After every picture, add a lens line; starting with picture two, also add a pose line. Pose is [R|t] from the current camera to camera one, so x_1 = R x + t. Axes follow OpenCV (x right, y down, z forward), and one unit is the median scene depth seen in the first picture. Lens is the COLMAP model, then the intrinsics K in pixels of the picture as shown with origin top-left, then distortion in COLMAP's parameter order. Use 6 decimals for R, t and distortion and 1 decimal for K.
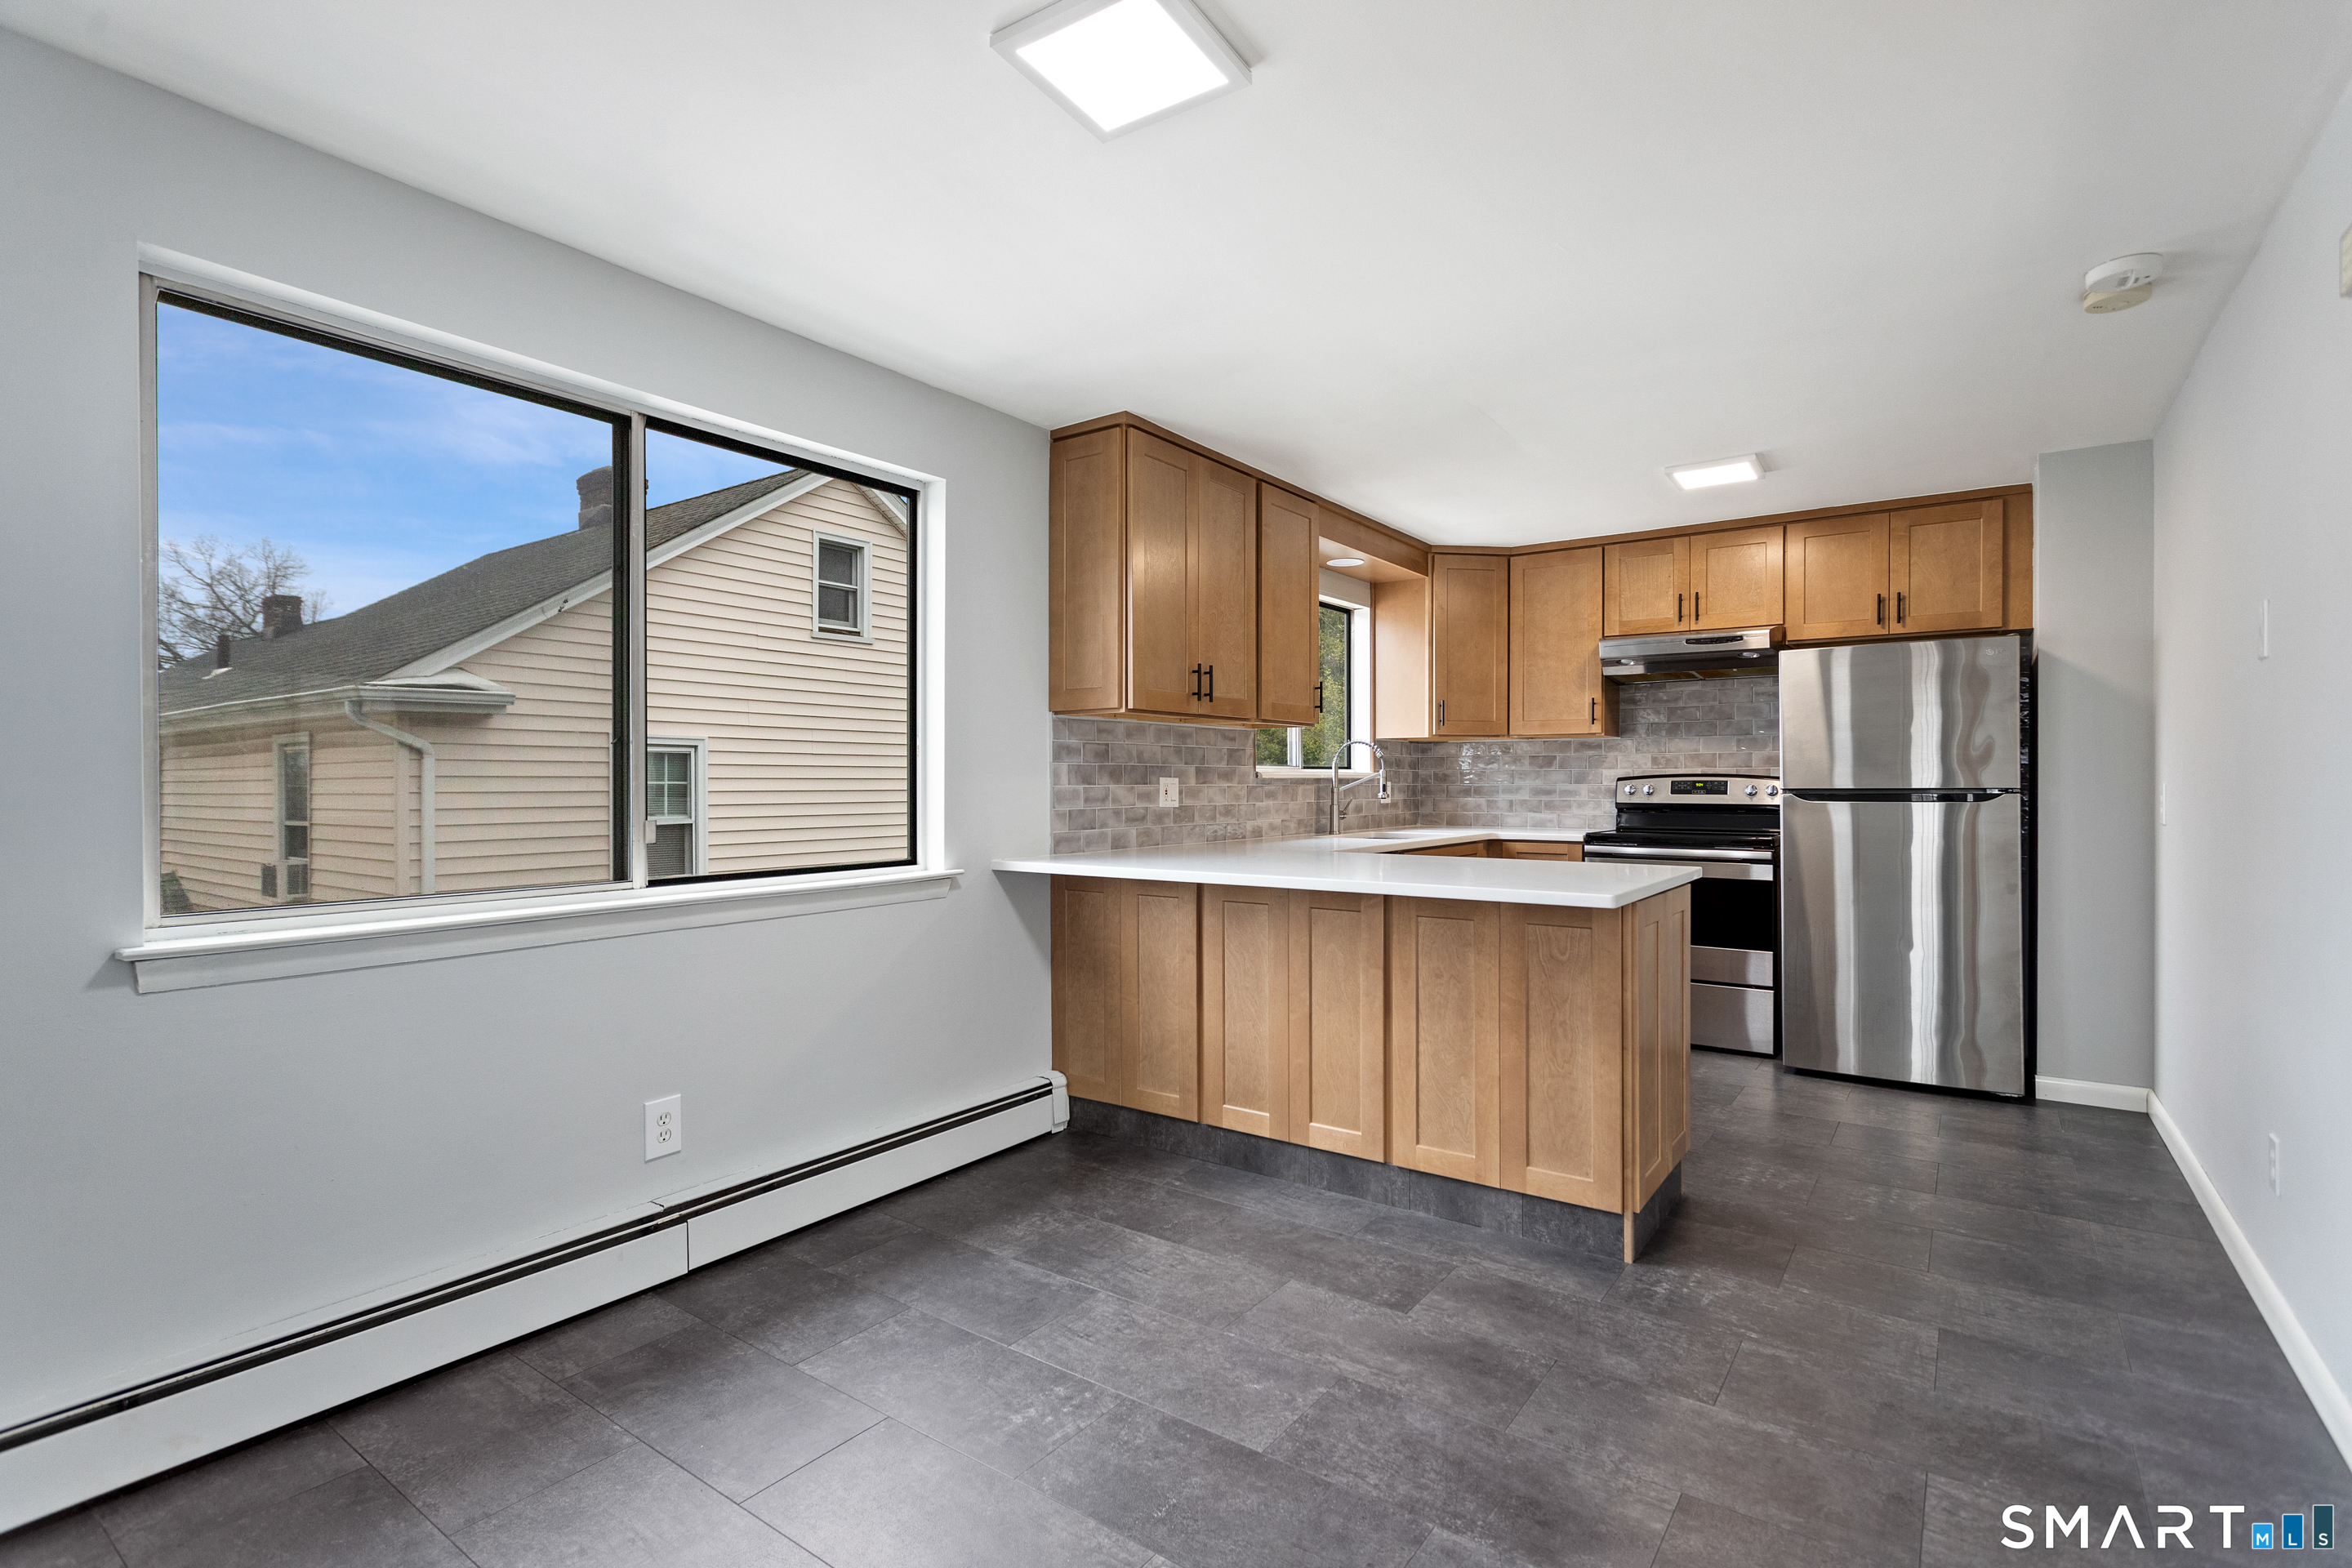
lens RADIAL K [[1118.5, 0, 1189.9], [0, 1118.5, 790.6], [0, 0, 1]] dist [0.005724, -0.000391]
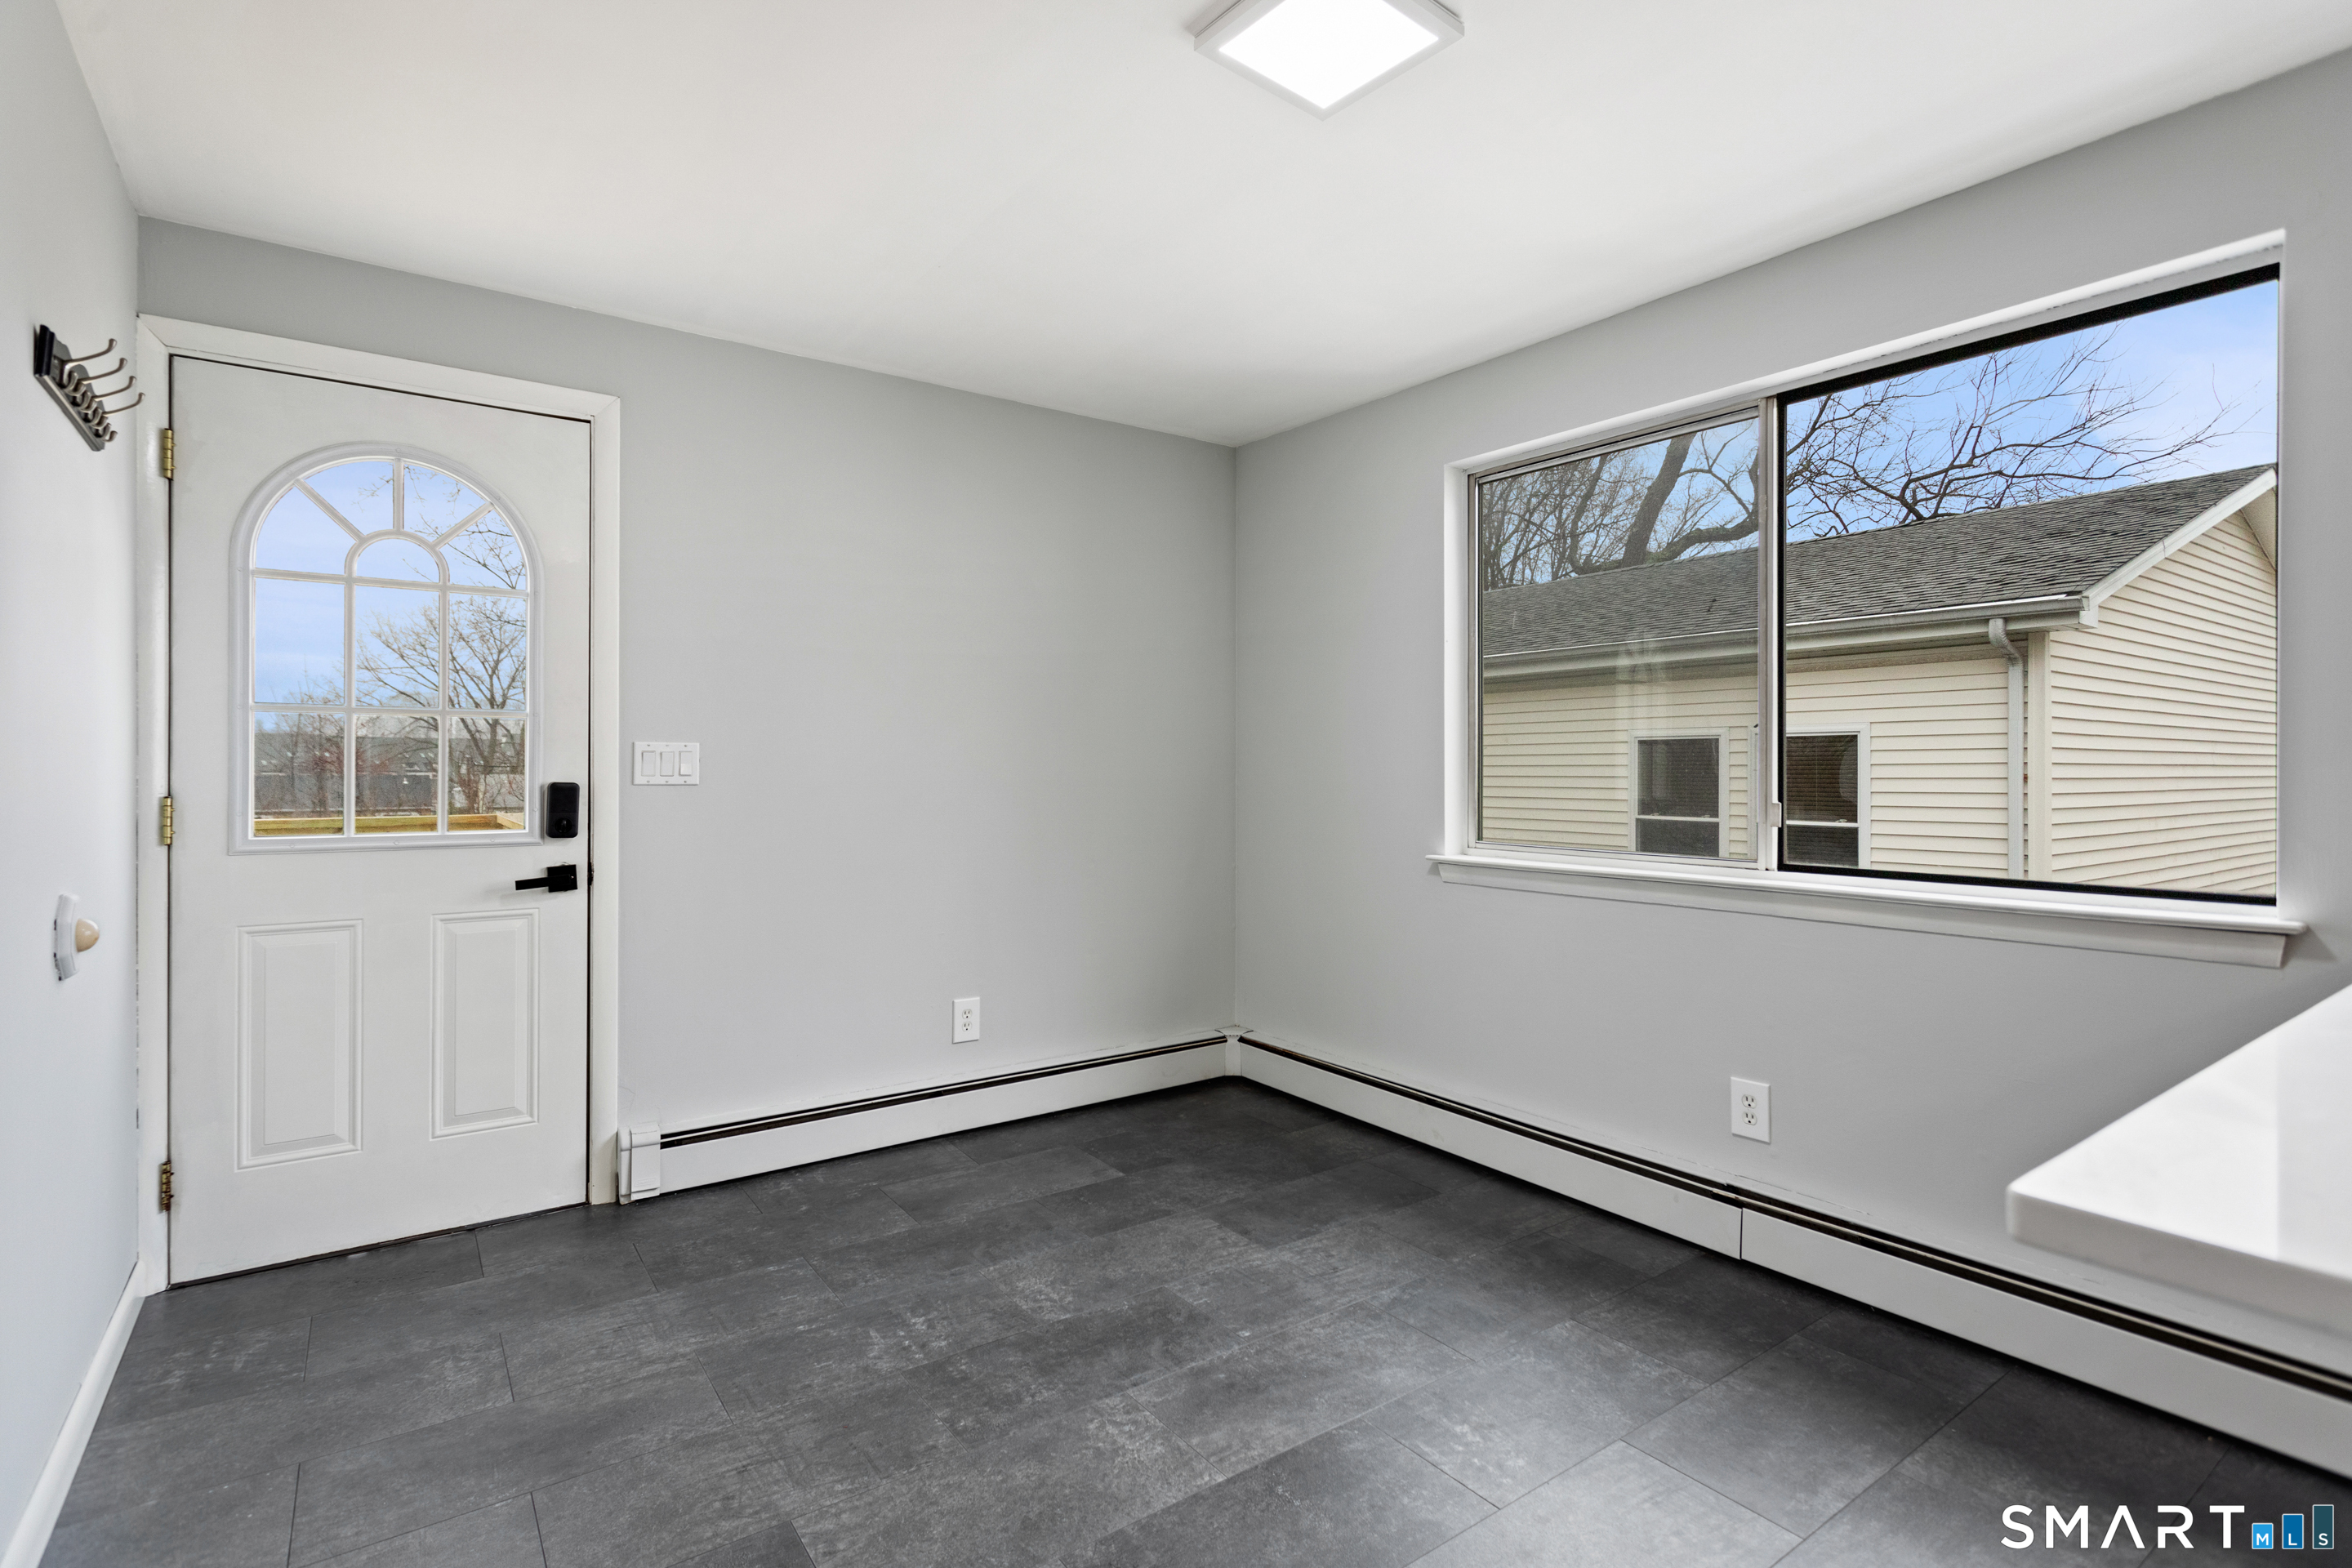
lens RADIAL K [[1118.5, 0, 1147.3], [0, 1118.5, 767.1], [0, 0, 1]] dist [0.005724, -0.000391]
pose [[-0.346000, 0.003529, -0.938228, 0.400098], [-0.007806, 0.999947, 0.006640, -0.003945], [0.938202, 0.009622, -0.345954, 0.515839]]
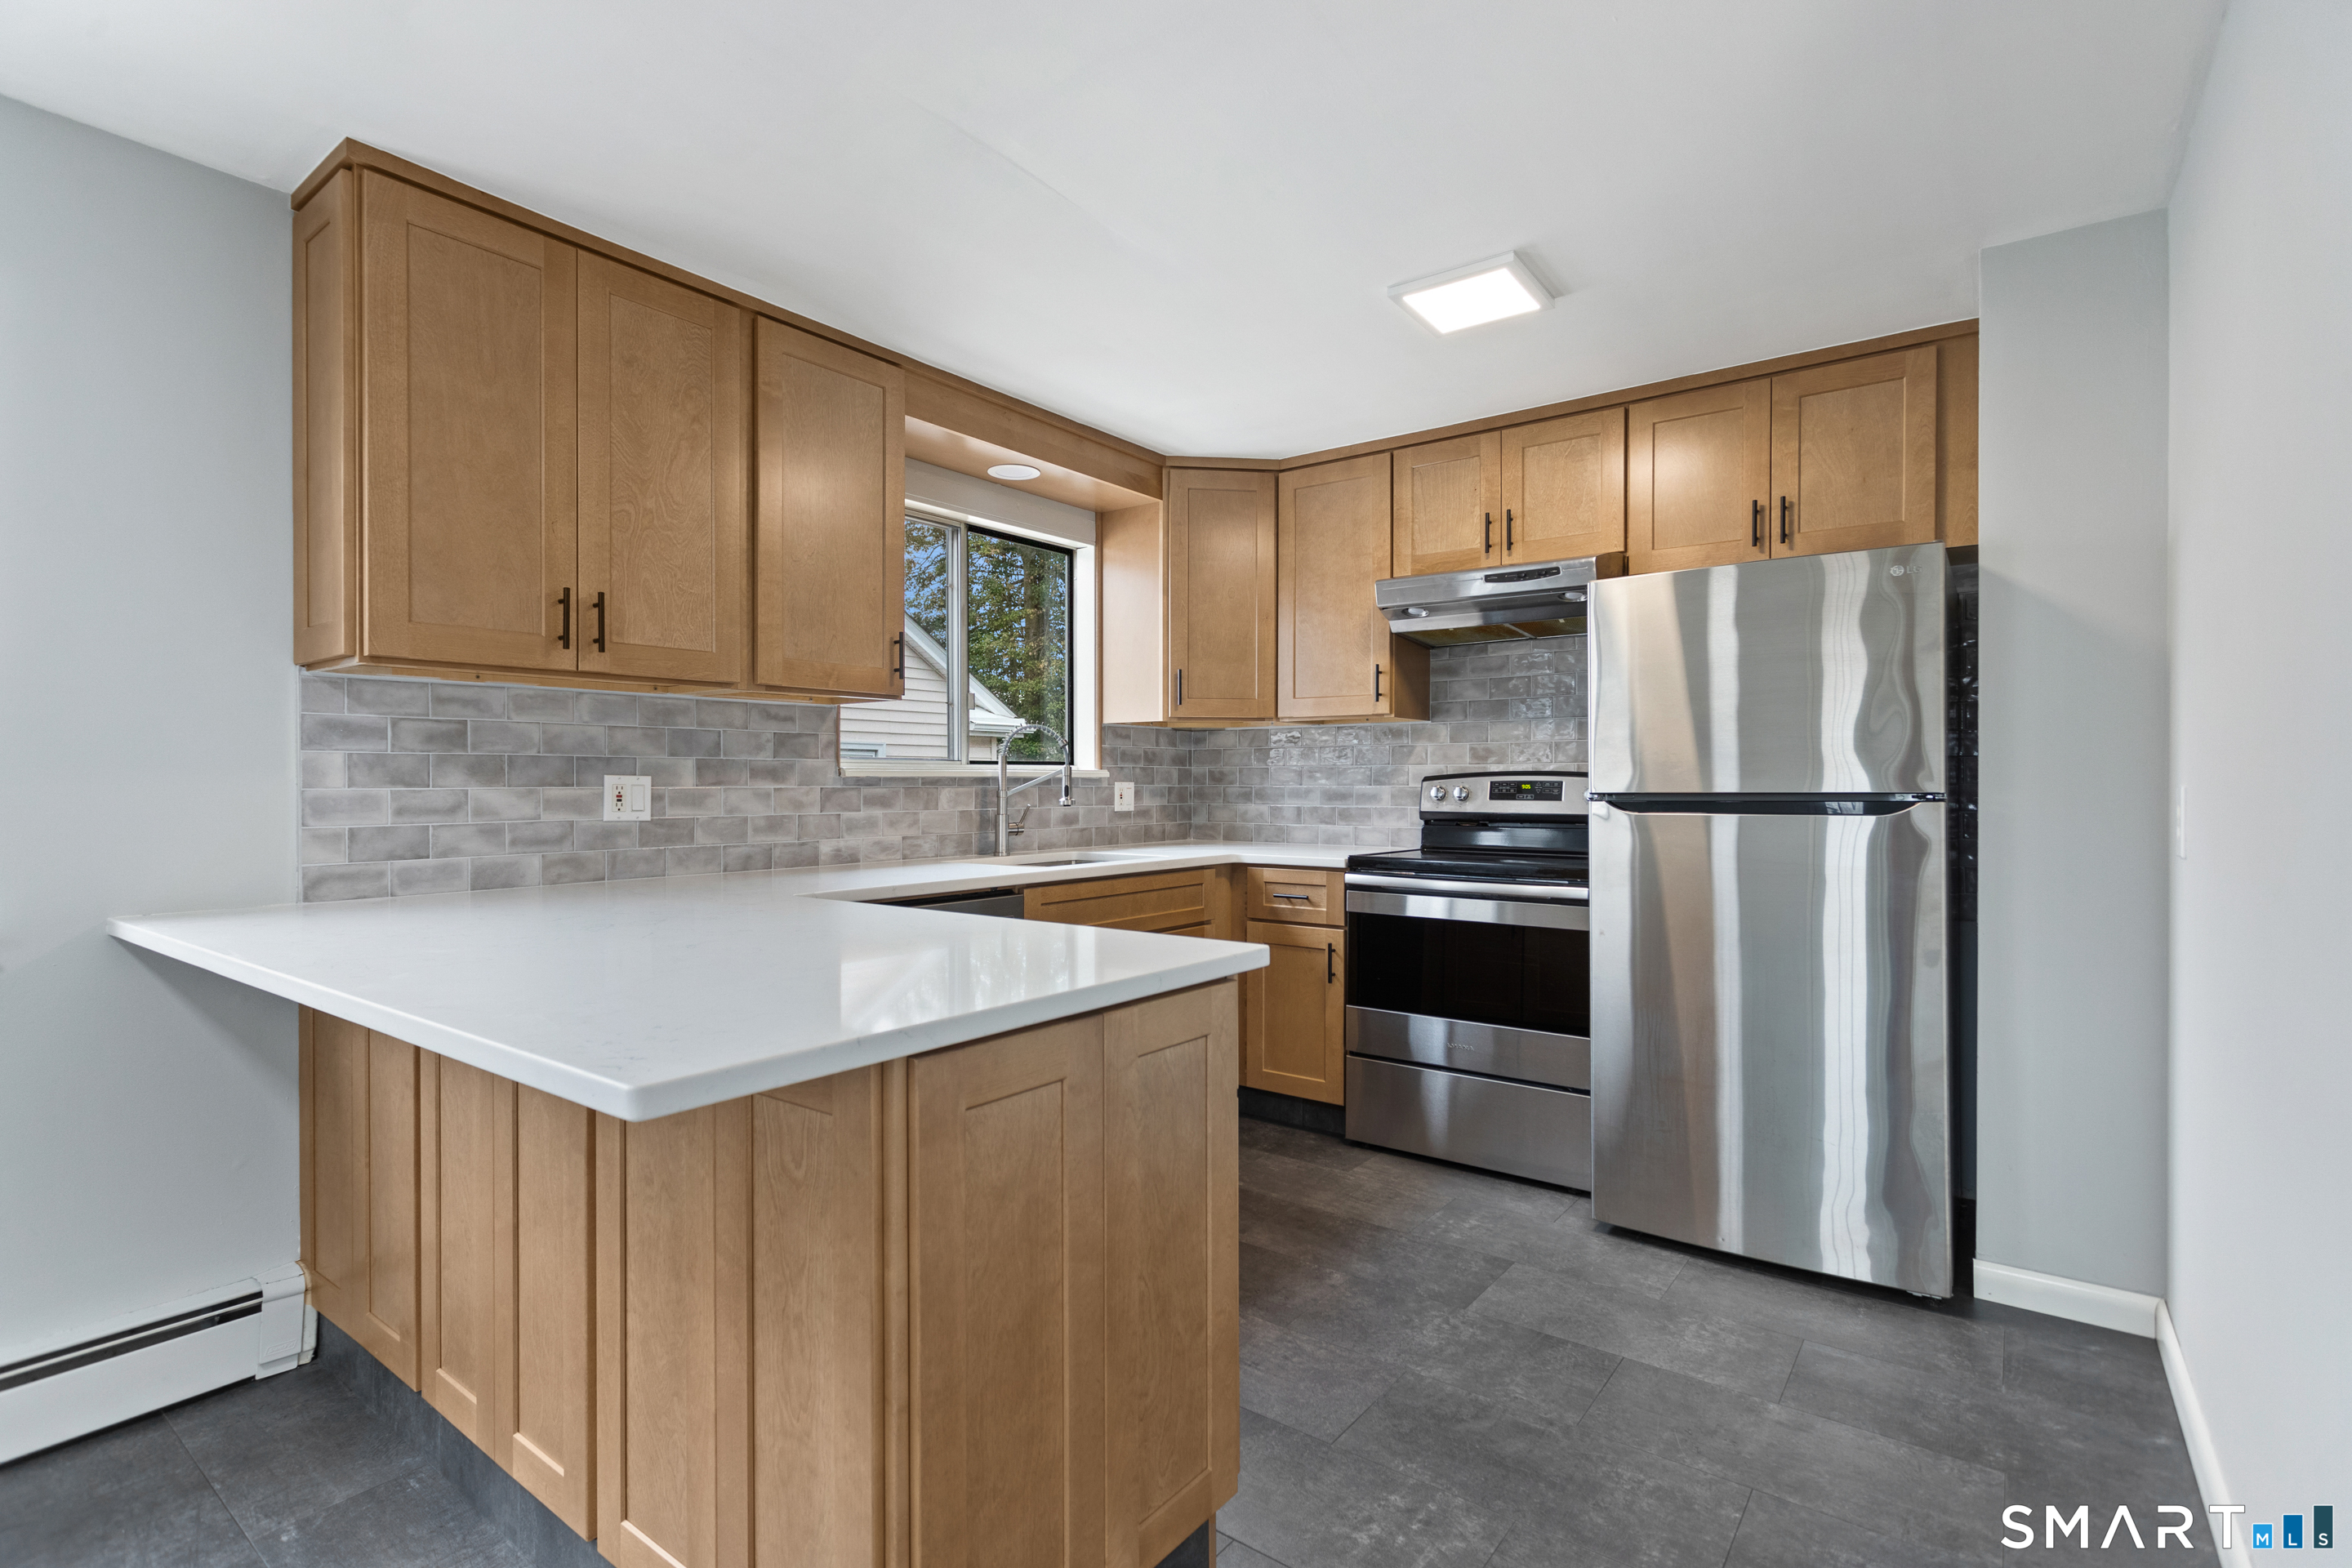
lens RADIAL K [[1118.5, 0, 1187.1], [0, 1118.5, 790.3], [0, 0, 1]] dist [0.005724, -0.000391]
pose [[0.999691, 0.000905, -0.024840, 0.316751], [-0.000928, 0.999999, -0.000914, -0.002648], [0.024840, 0.000937, 0.999691, 0.351265]]
